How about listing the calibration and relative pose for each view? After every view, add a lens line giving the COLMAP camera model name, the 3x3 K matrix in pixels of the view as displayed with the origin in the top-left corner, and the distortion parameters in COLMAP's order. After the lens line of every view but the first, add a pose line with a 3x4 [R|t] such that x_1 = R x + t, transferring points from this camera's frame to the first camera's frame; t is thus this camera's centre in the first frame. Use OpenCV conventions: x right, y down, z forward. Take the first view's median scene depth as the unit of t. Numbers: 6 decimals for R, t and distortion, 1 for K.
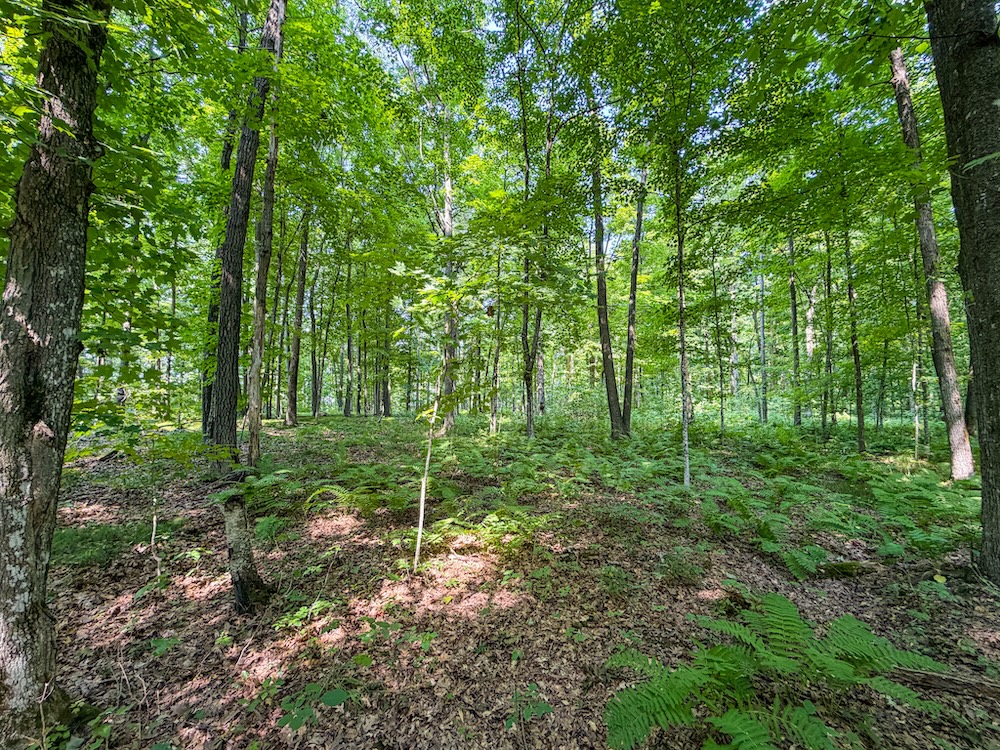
lens RADIAL K [[399.0, 0, 496.4], [0, 399.0, 381.8], [0, 0, 1]] dist [-0.000778, 0.000302]
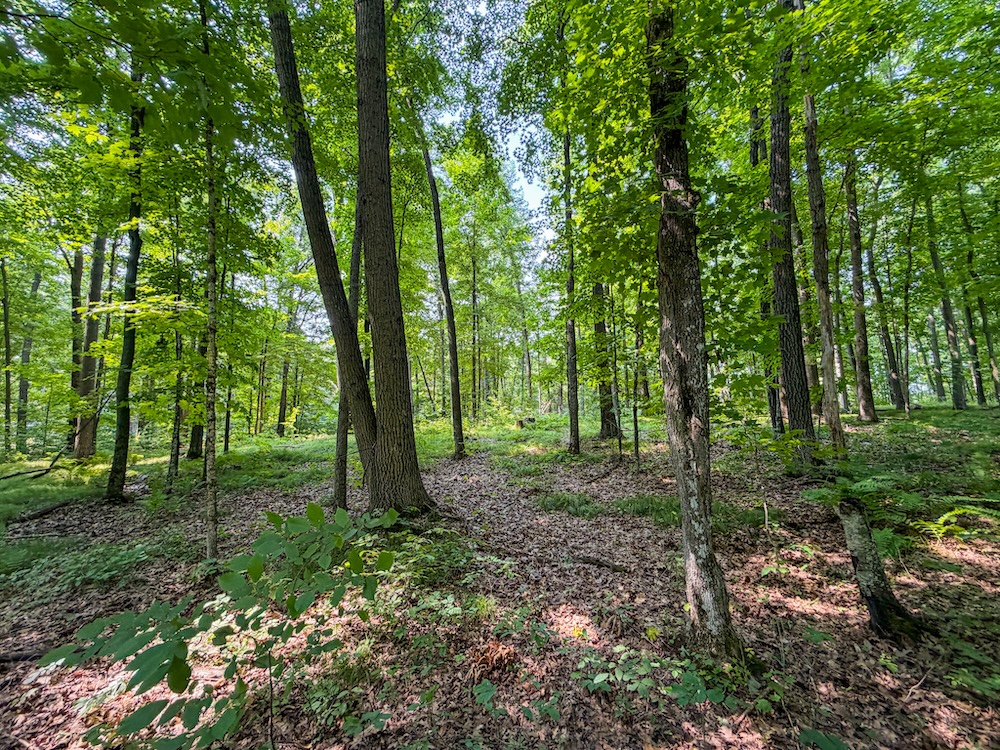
lens RADIAL K [[399.0, 0, 498.3], [0, 399.0, 380.3], [0, 0, 1]] dist [-0.000778, 0.000302]
pose [[0.362367, -0.081470, -0.928468, -0.025325], [0.090692, 0.994527, -0.051871, -0.001940], [0.927612, -0.065408, 0.367773, -0.016908]]
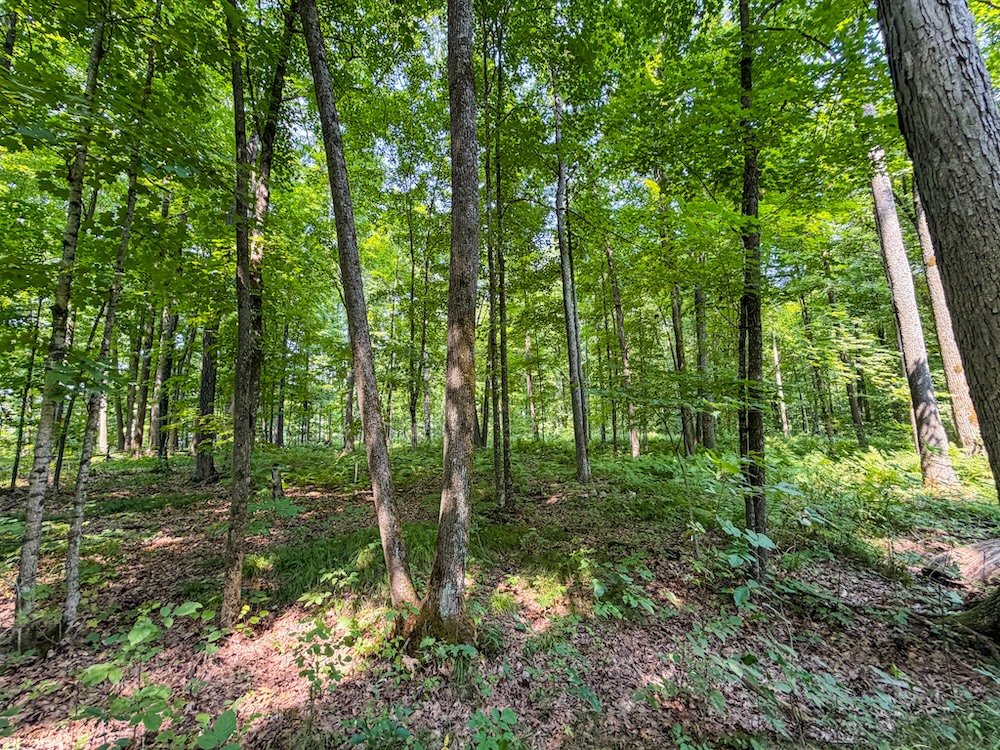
lens RADIAL K [[399.0, 0, 500.5], [0, 399.0, 378.8], [0, 0, 1]] dist [-0.000778, 0.000302]
pose [[0.963105, 0.015666, 0.268670, -0.004286], [0.007367, 0.996396, -0.084509, 0.001396], [-0.269026, 0.083370, 0.959518, -0.538746]]
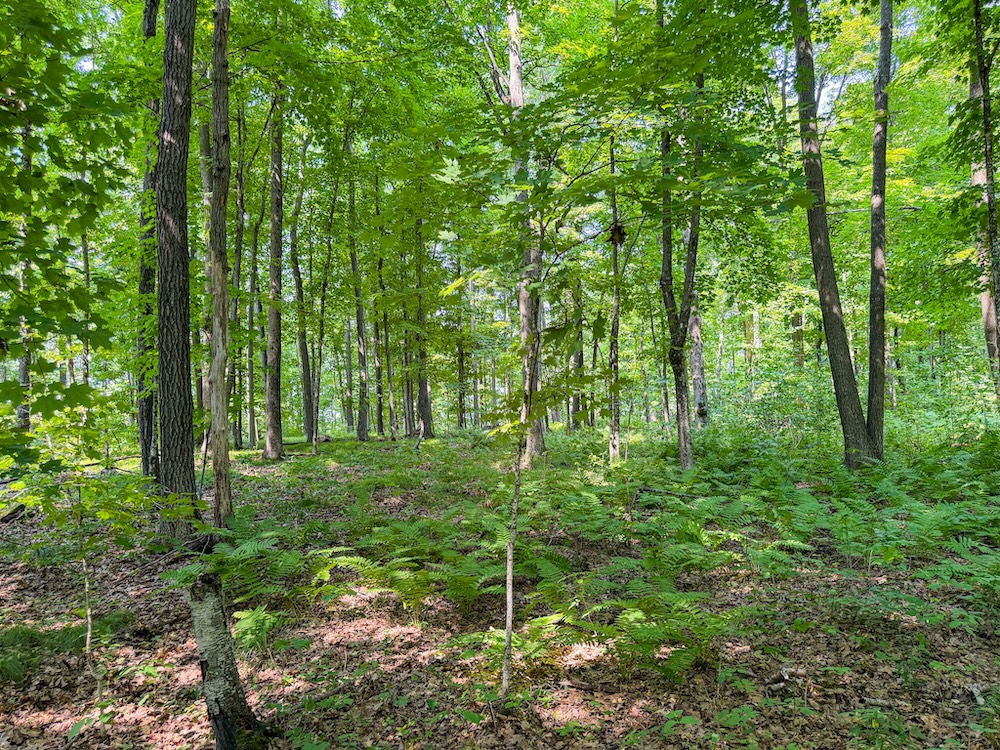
lens RADIAL K [[704.7, 0, 494.4], [0, 704.7, 392.2], [0, 0, 1]] dist [0.035818, -0.037502]
pose [[0.985217, -0.044116, -0.165531, -0.010436], [0.048479, 0.998573, 0.022408, 0.002139], [0.164306, -0.030102, 0.985950, 0.006793]]
